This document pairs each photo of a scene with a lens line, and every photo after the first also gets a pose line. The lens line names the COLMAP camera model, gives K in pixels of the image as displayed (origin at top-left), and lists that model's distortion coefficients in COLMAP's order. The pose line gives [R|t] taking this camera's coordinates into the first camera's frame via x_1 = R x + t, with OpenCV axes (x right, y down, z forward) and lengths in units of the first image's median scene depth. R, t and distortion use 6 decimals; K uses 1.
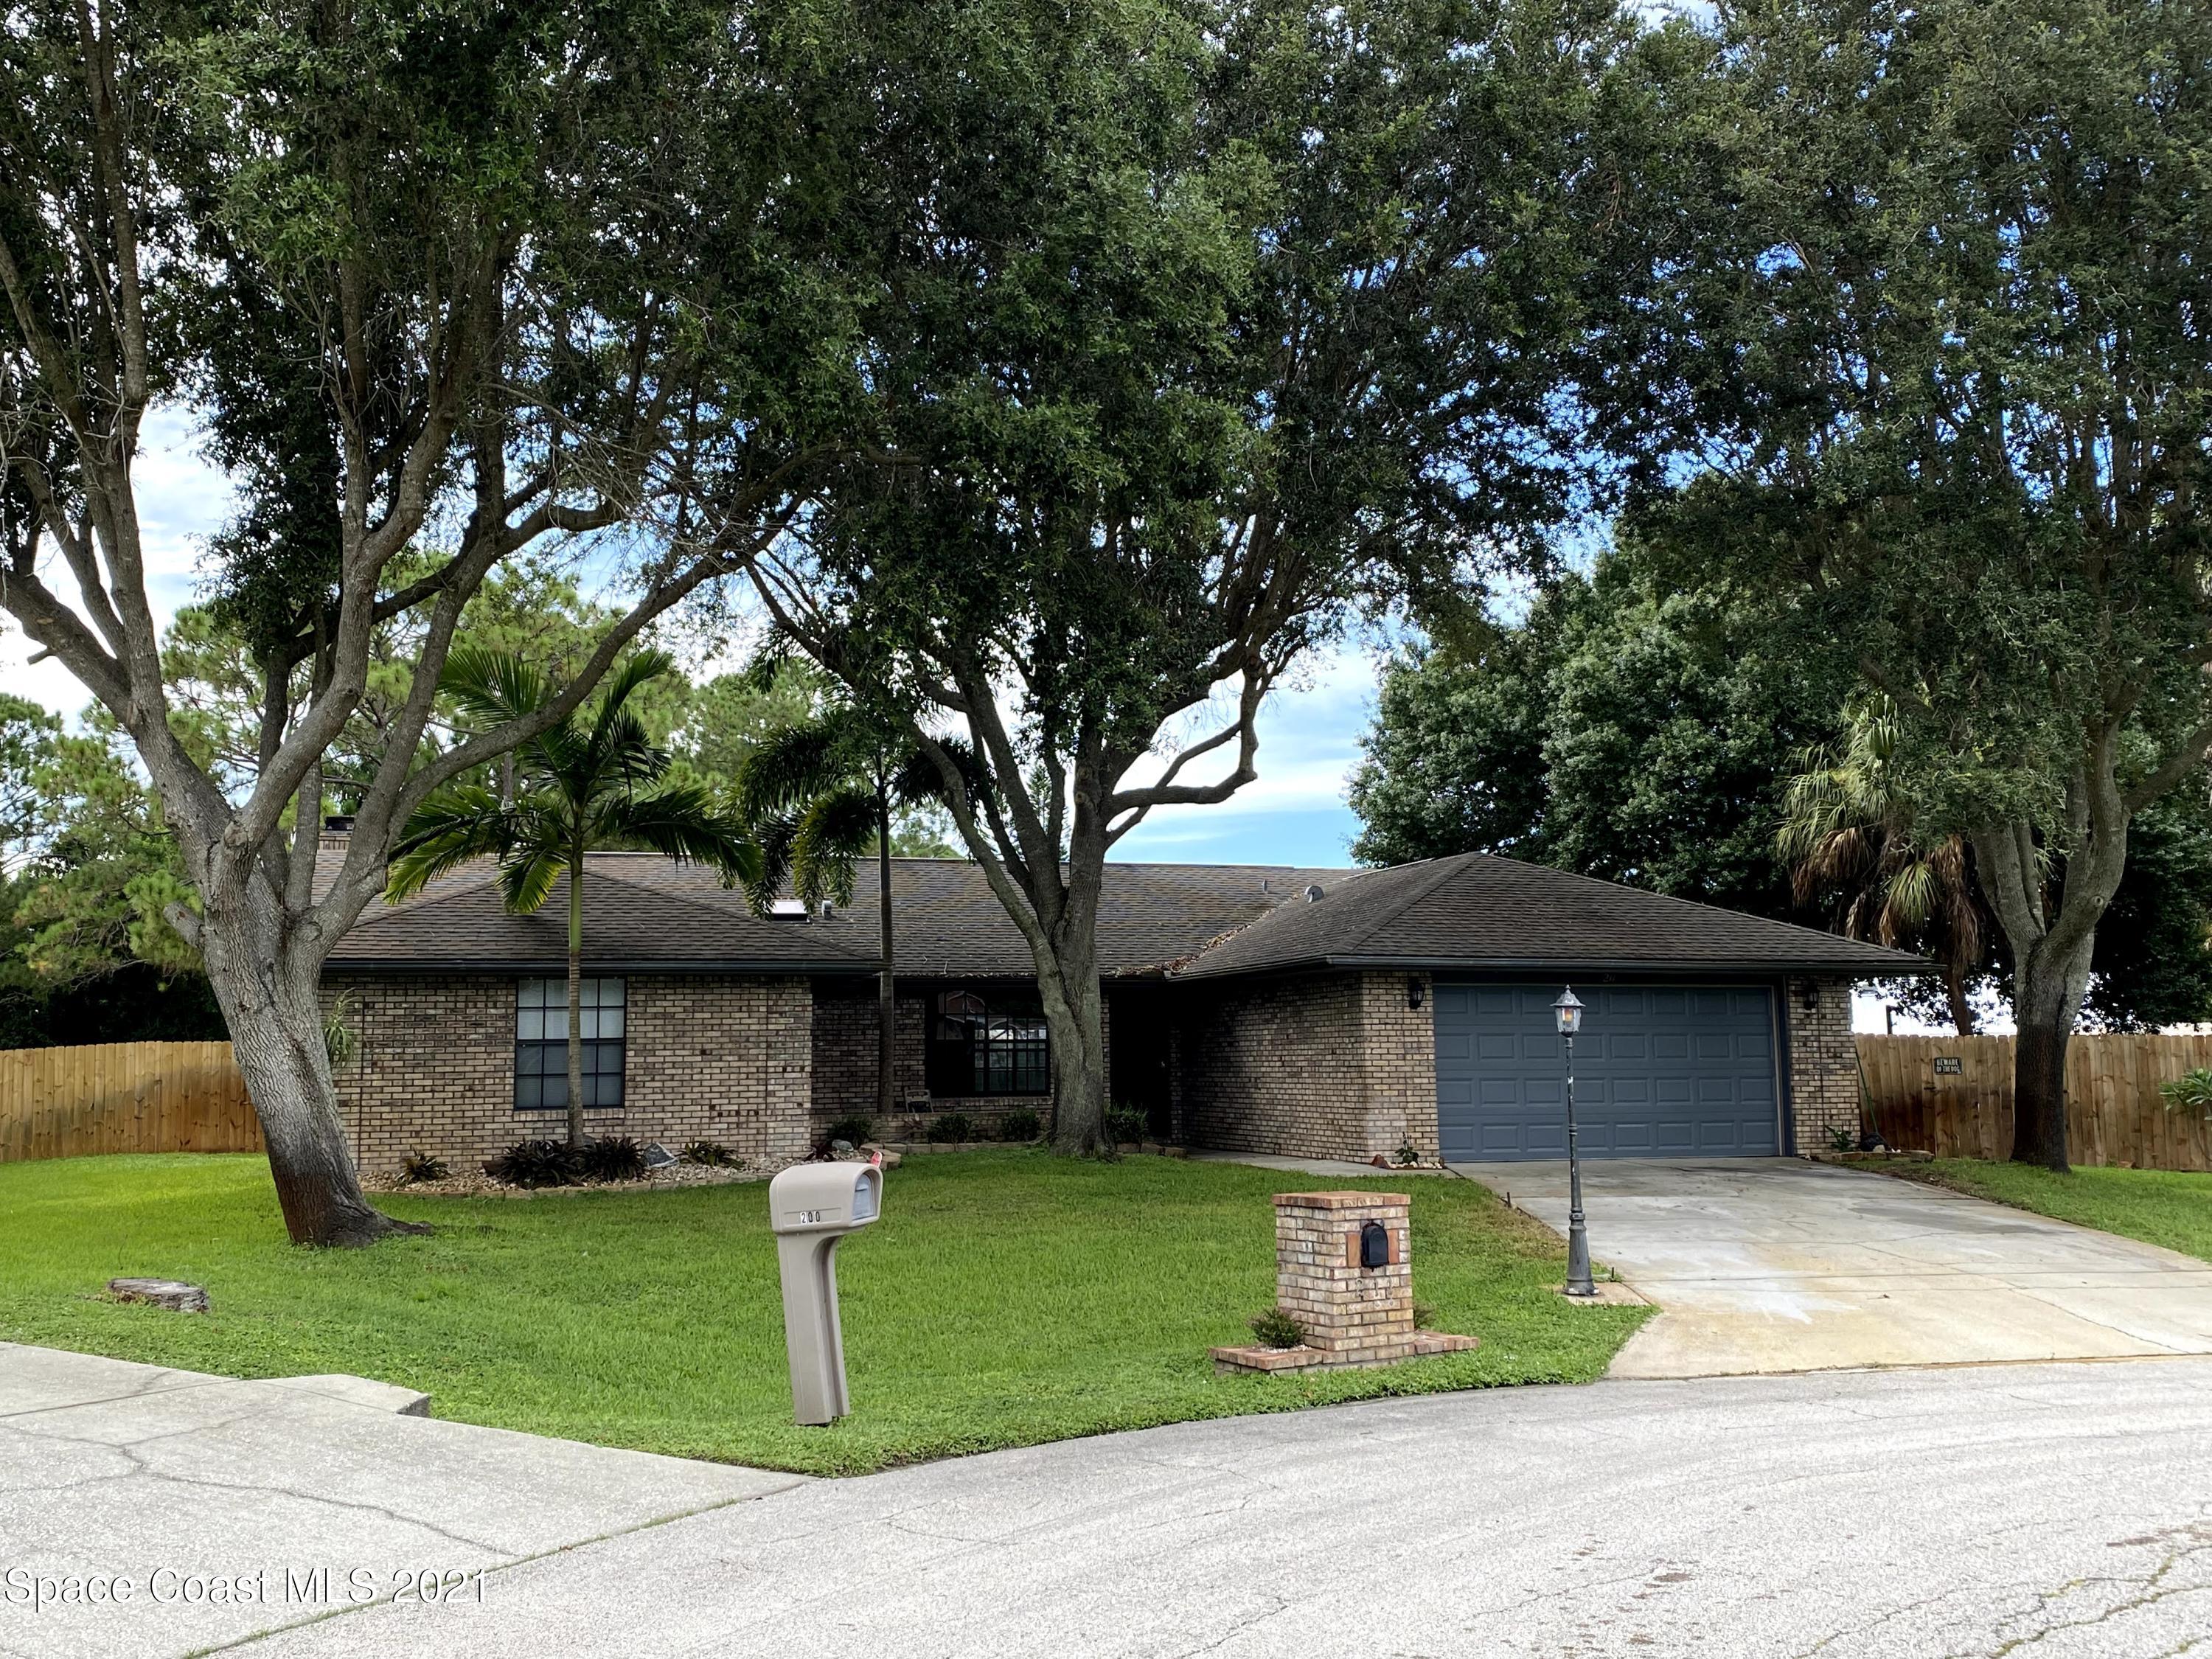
lens RADIAL K [[1970.2, 0, 1106.0], [0, 1970.2, 829.5], [0, 0, 1]] dist [0.073208, -0.190032]
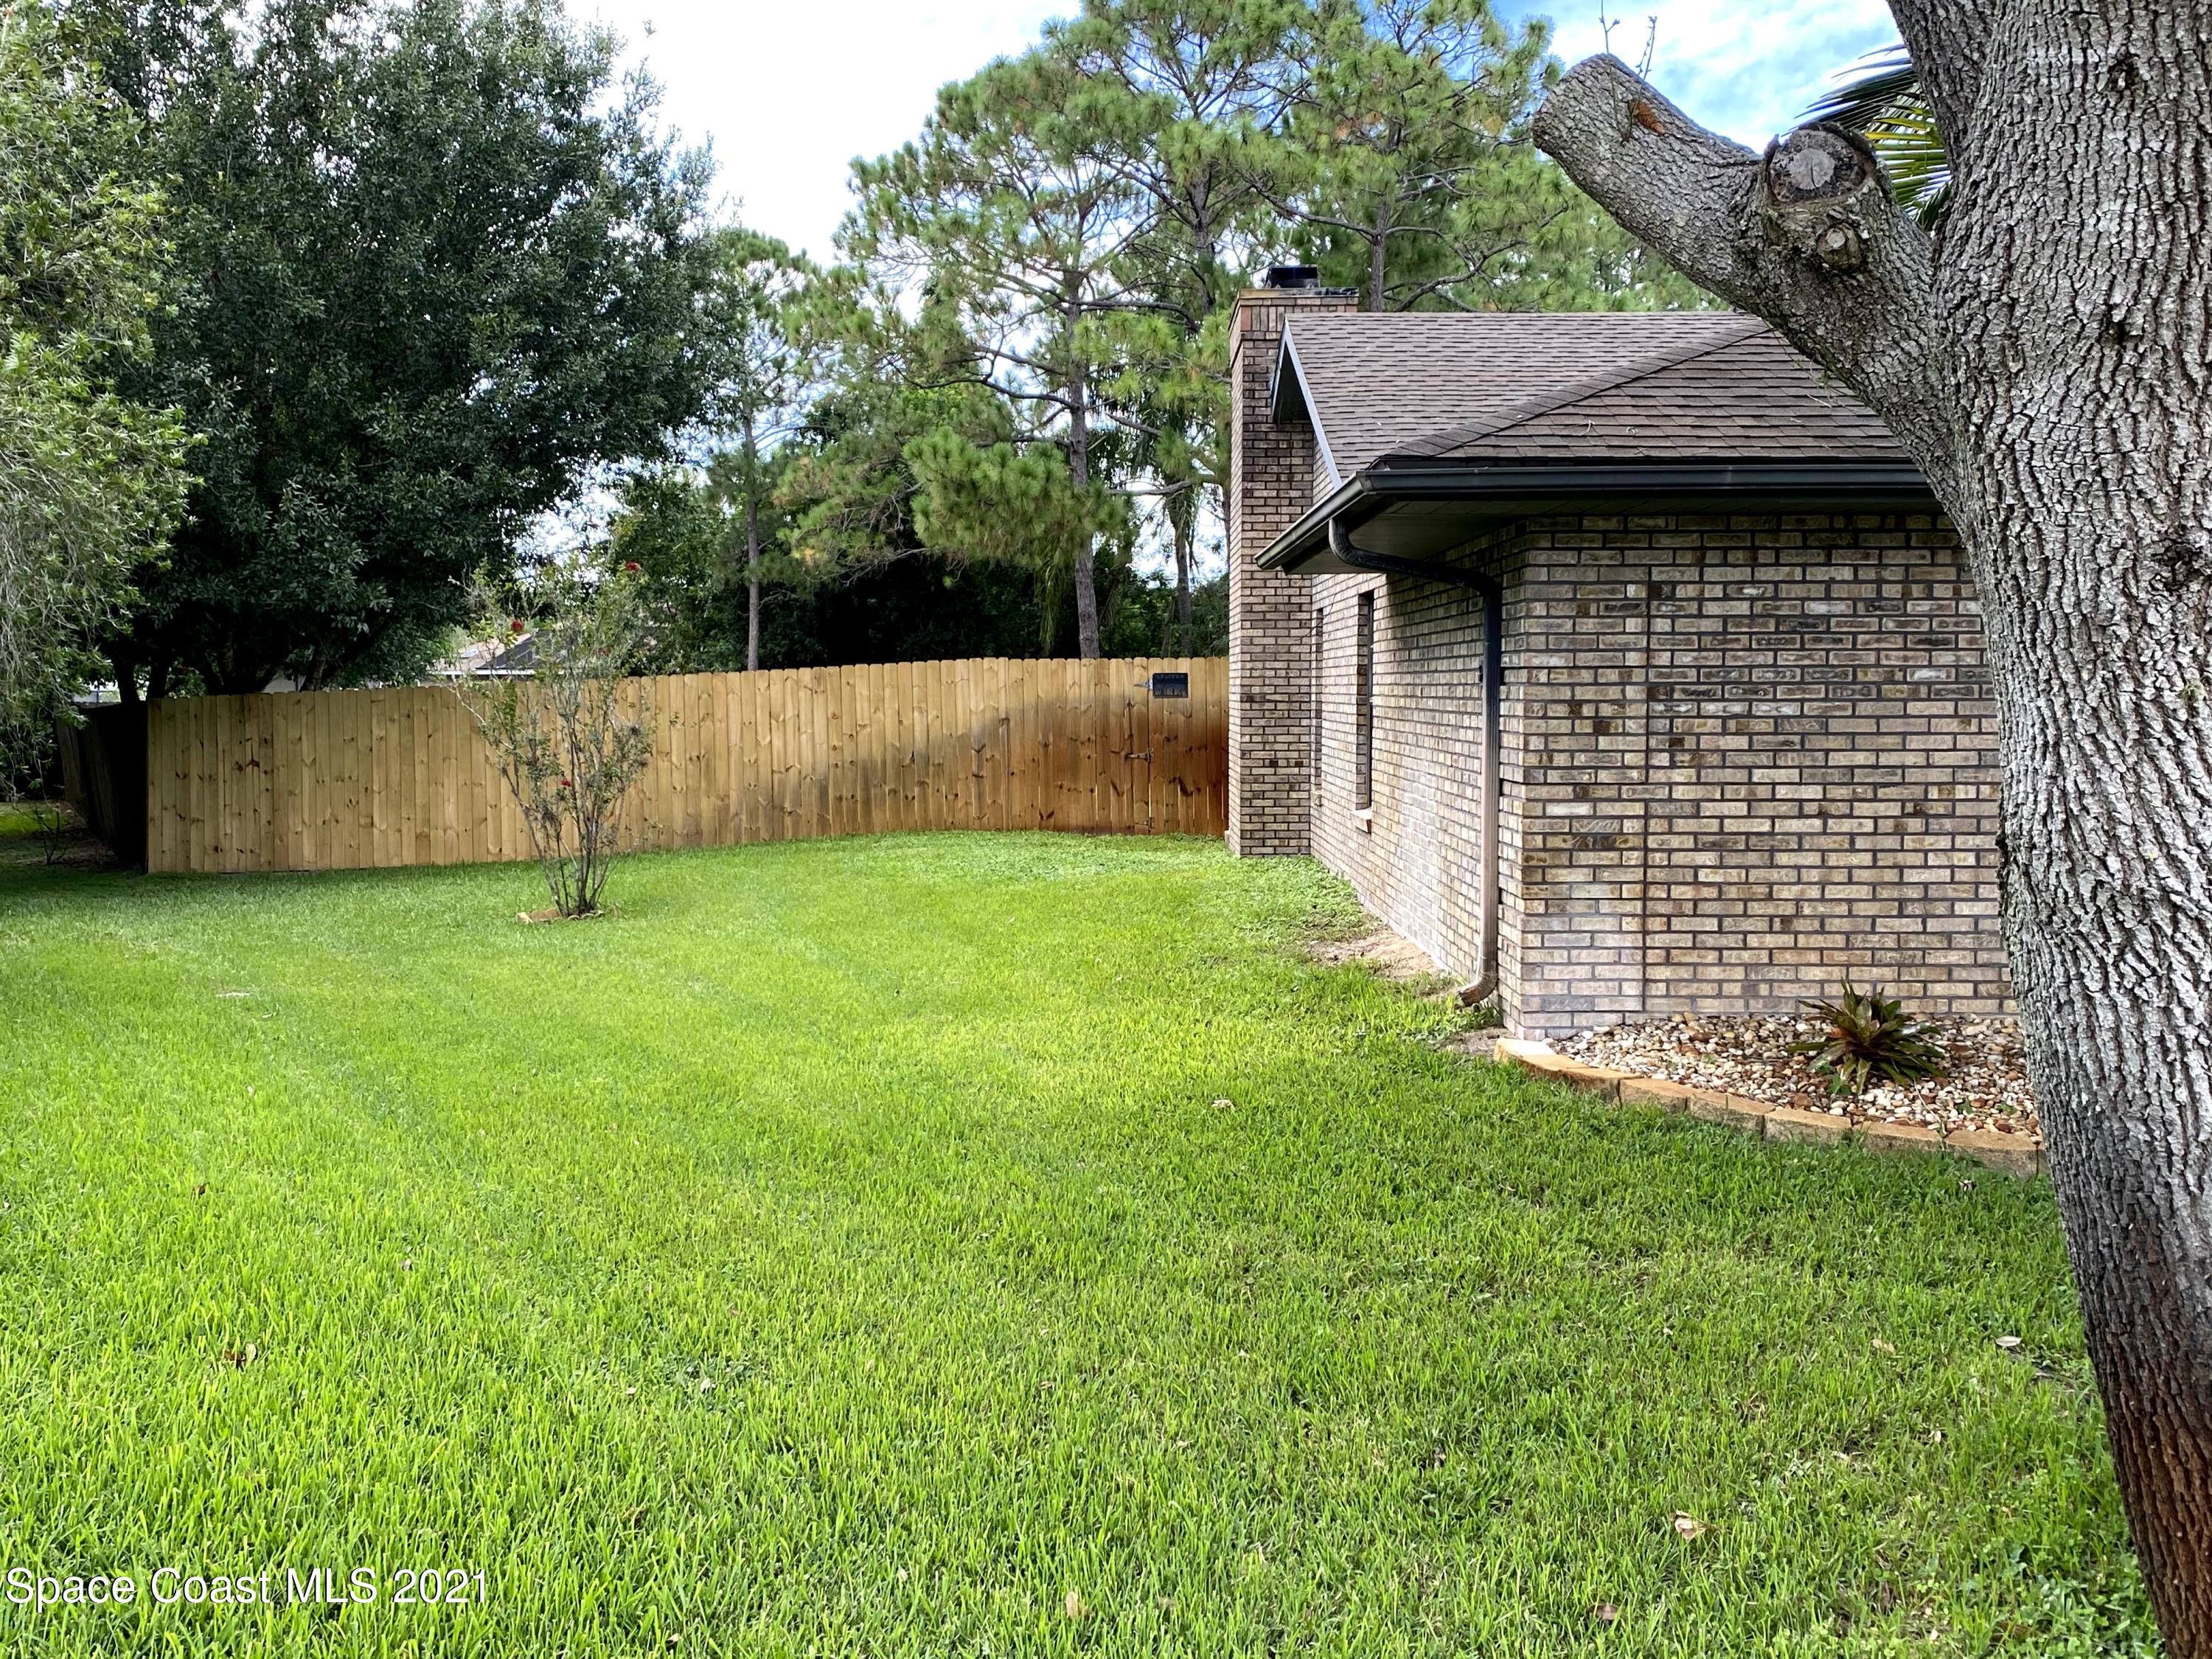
lens RADIAL K [[1970.2, 0, 1106.0], [0, 1970.2, 829.5], [0, 0, 1]] dist [0.073208, -0.190032]
pose [[0.945120, 0.038310, -0.324471, -0.156167], [0.026579, 0.980795, 0.193220, 0.025706], [0.325642, -0.191240, 0.925951, 0.270530]]
